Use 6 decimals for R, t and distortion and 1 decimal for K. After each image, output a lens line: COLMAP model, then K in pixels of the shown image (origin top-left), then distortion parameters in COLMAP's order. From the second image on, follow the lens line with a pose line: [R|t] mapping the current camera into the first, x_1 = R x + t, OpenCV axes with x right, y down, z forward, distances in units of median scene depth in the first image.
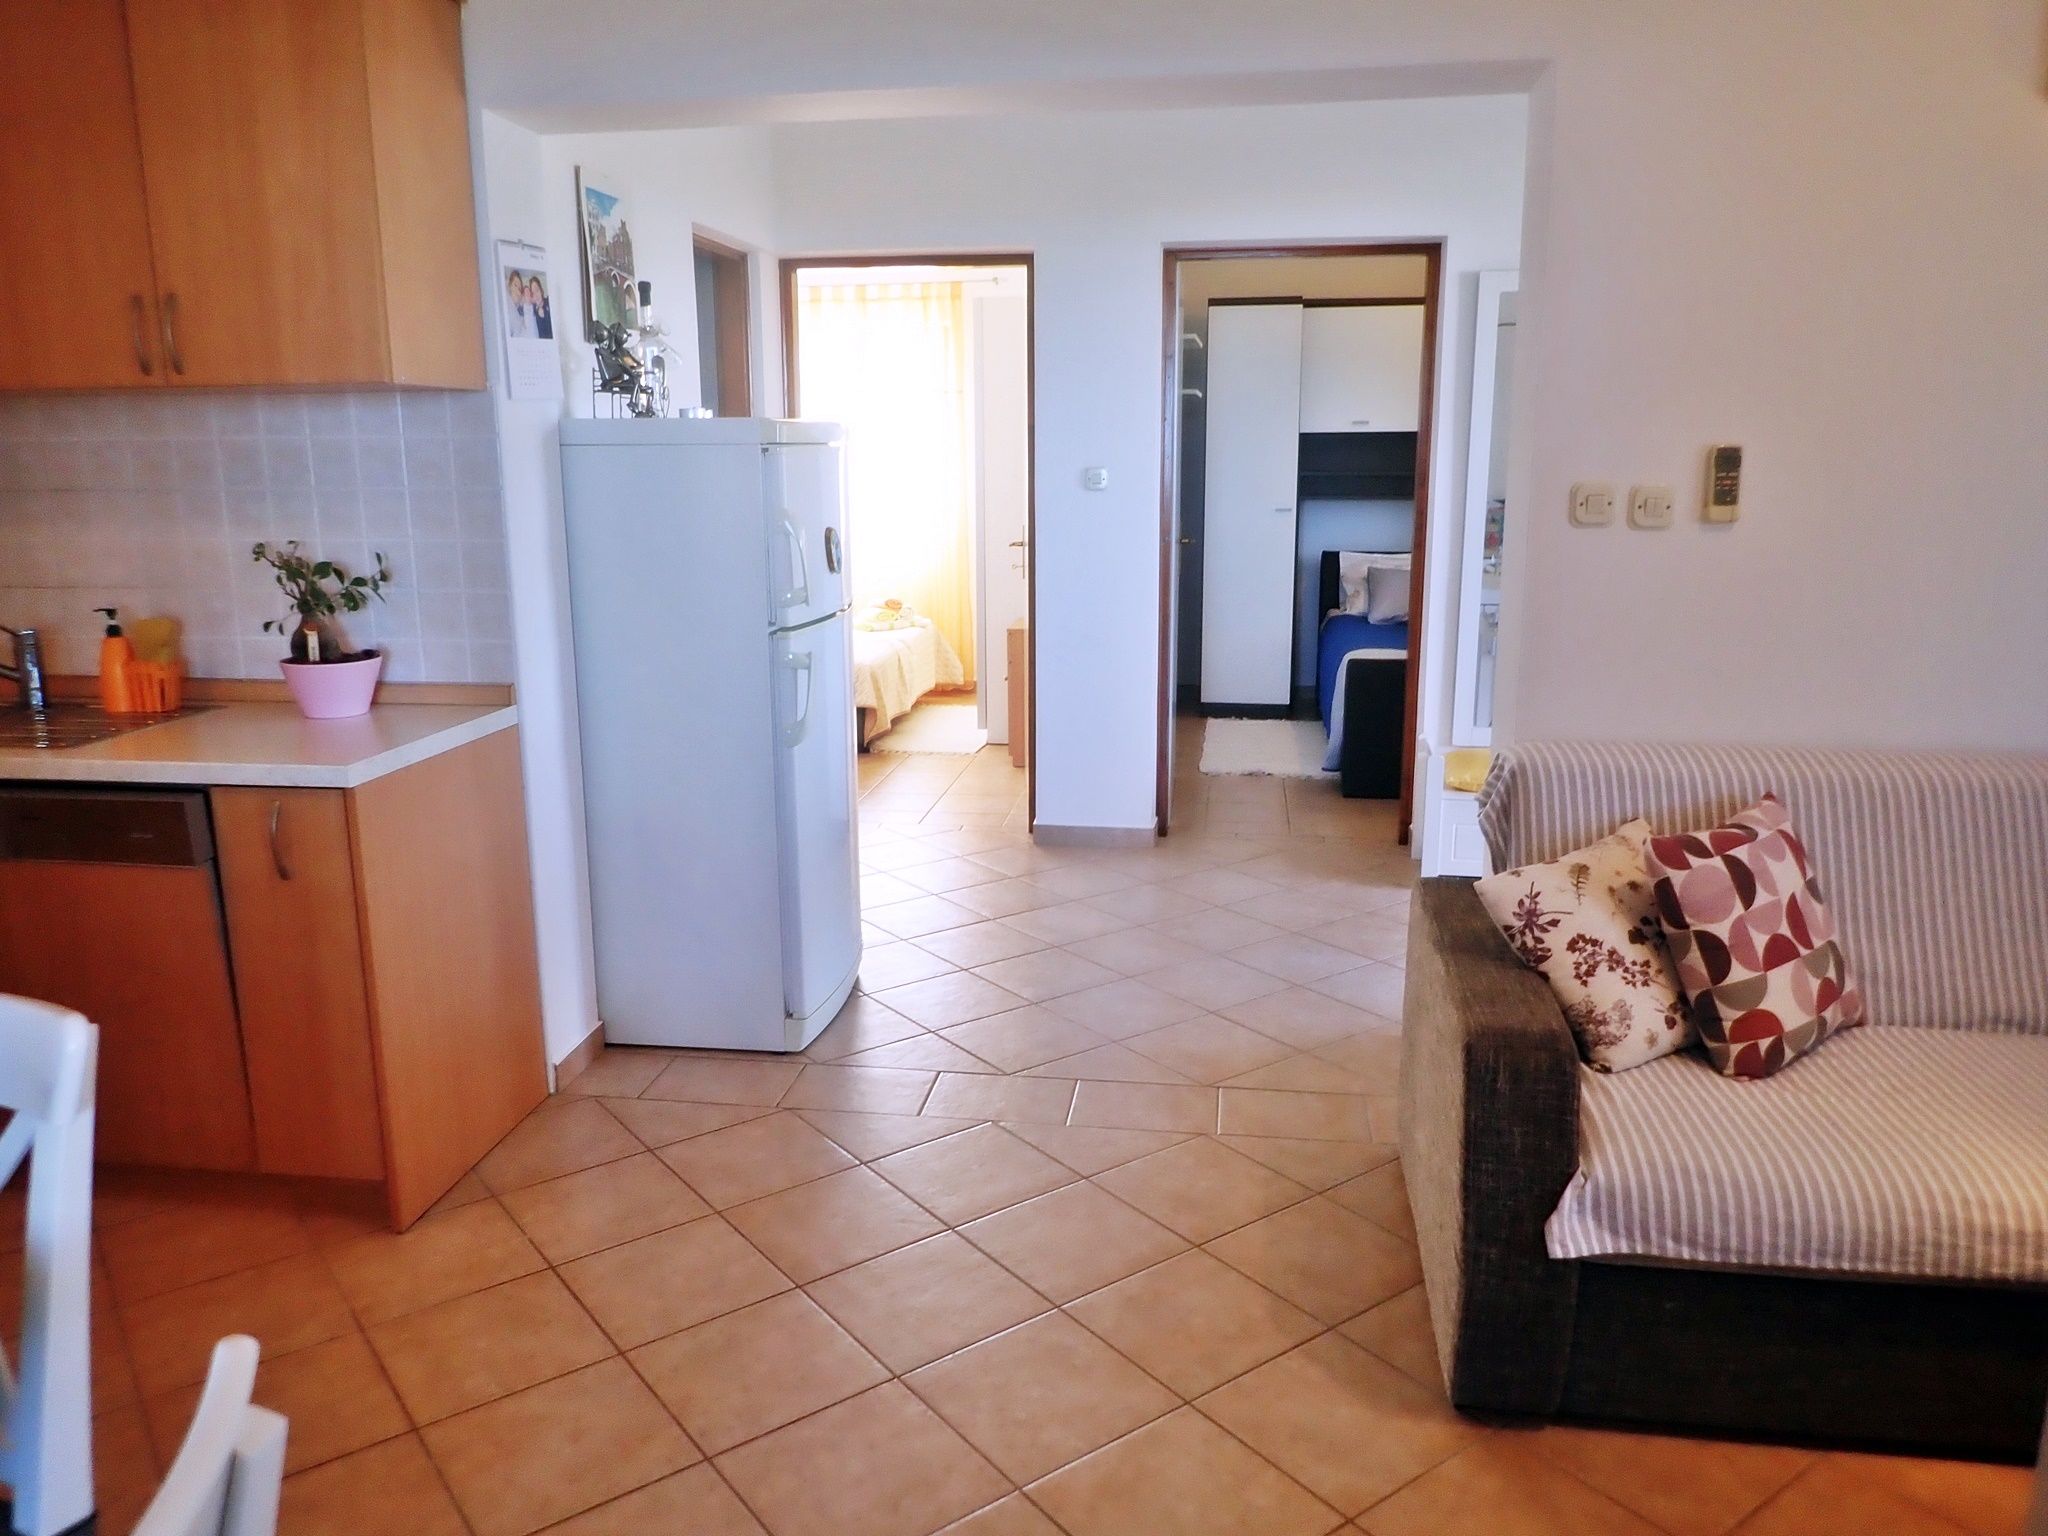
lens RADIAL K [[1511.1, 0, 1024.0], [0, 1511.1, 768.0], [0, 0, 1]] dist [-0.002959, -0.000550]
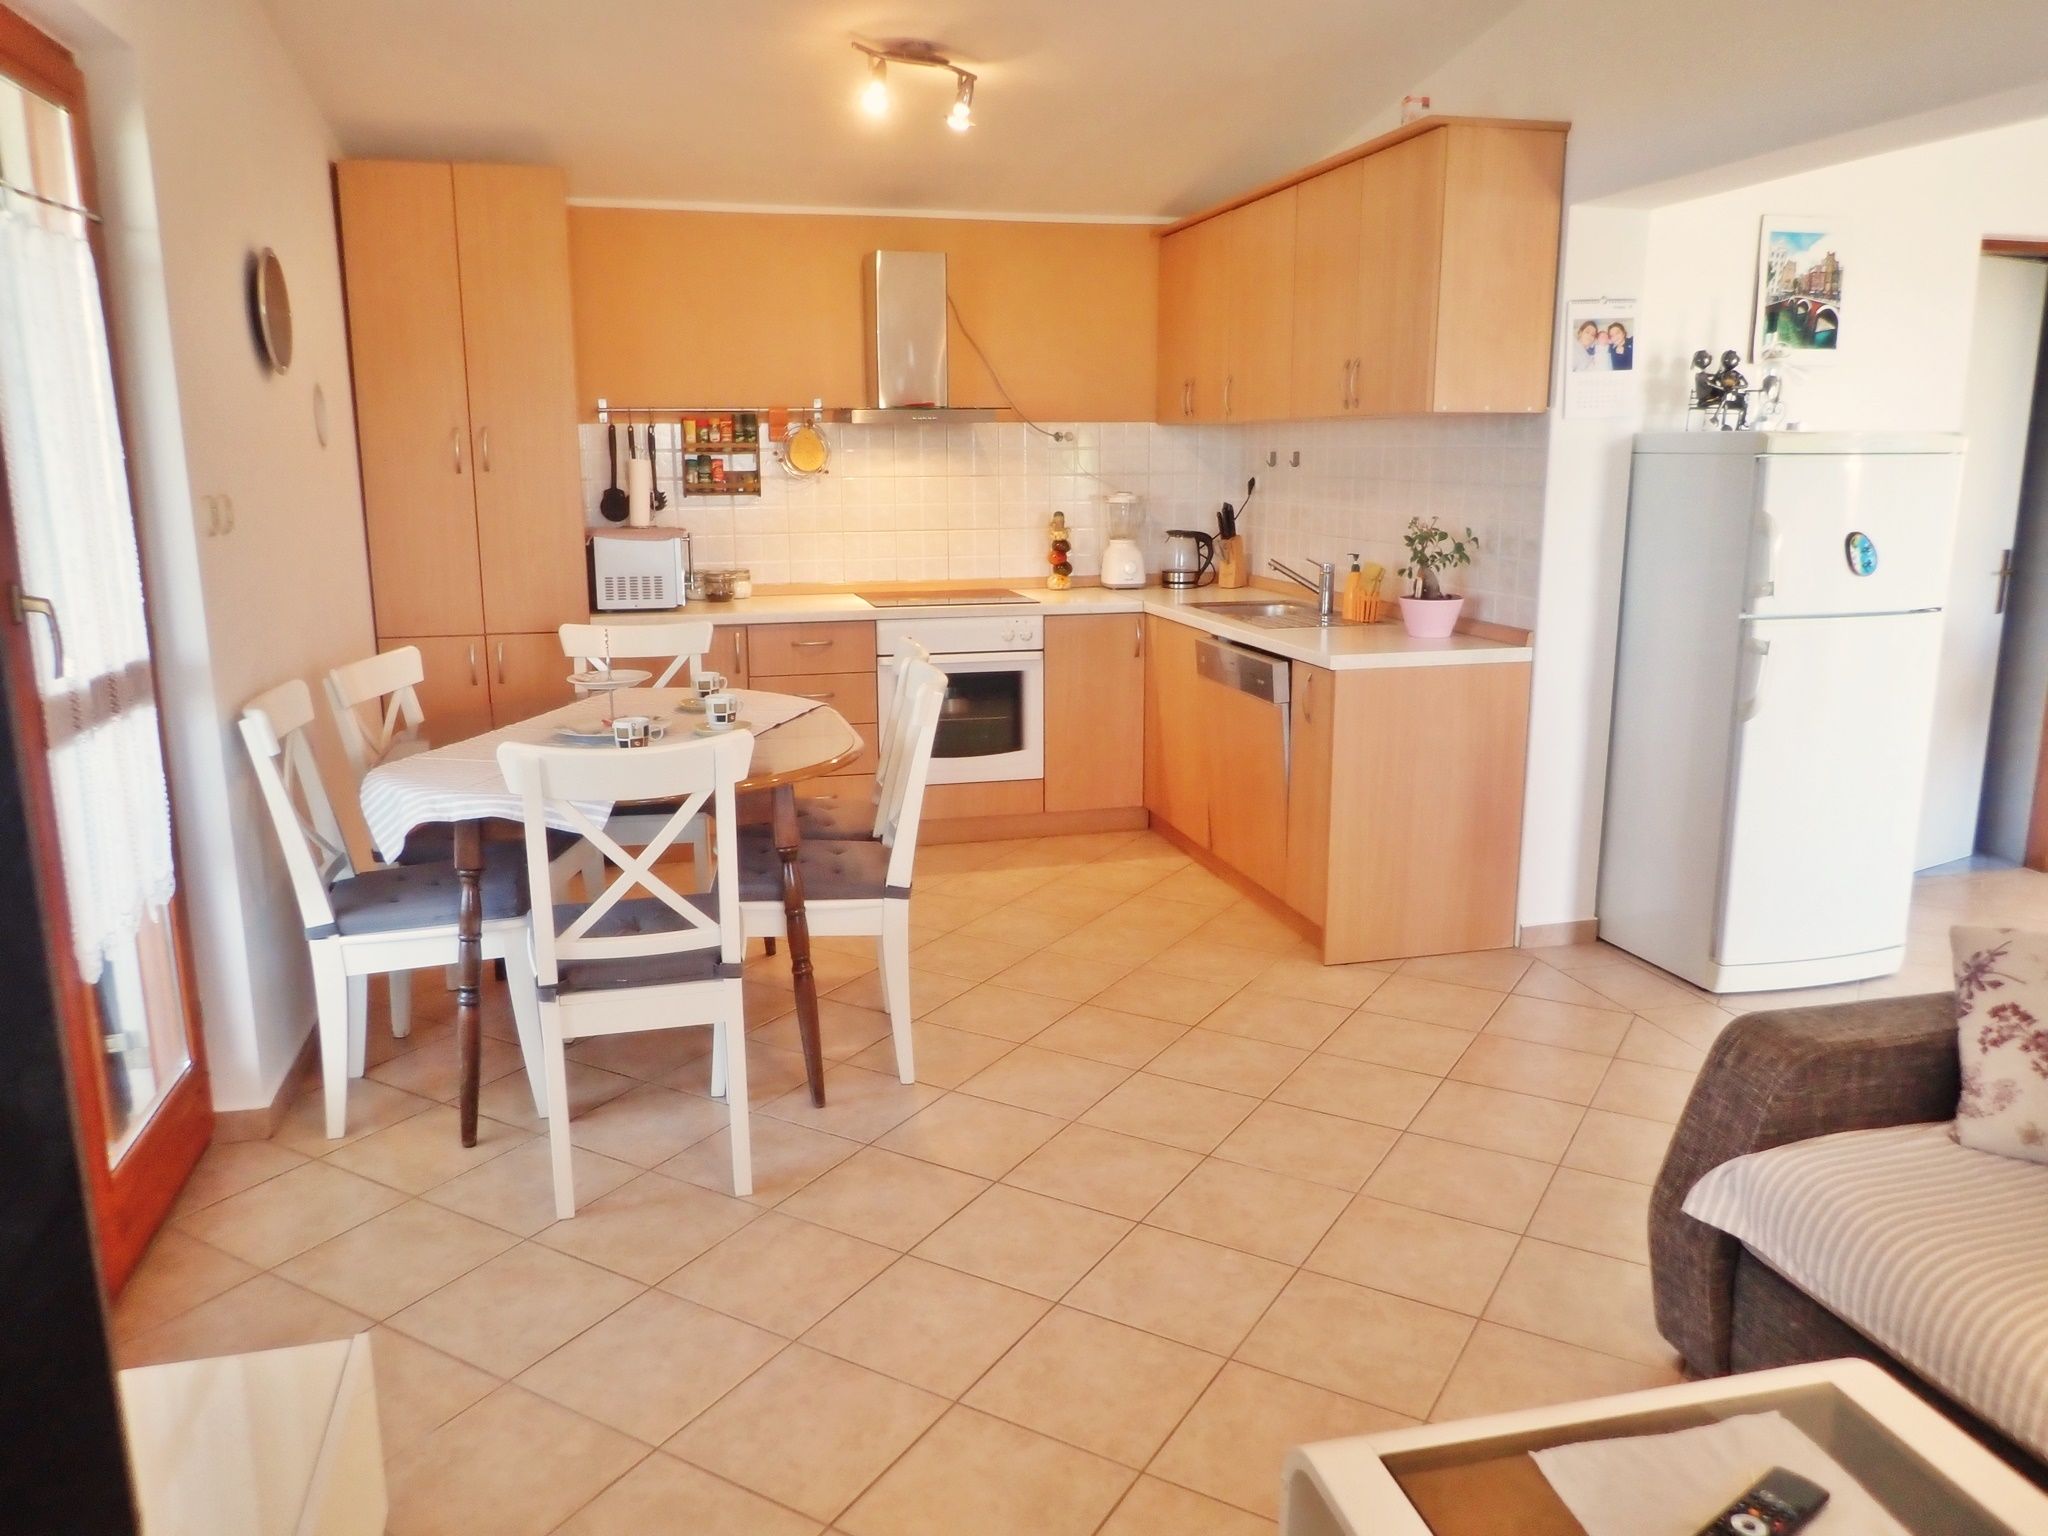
lens RADIAL K [[1511.1, 0, 1024.0], [0, 1511.1, 768.0], [0, 0, 1]] dist [-0.002959, -0.000550]
pose [[0.386957, 0.195869, -0.901055, 0.739562], [-0.192326, 0.972832, 0.128878, -0.024216], [0.901818, 0.123426, 0.414115, 0.055023]]
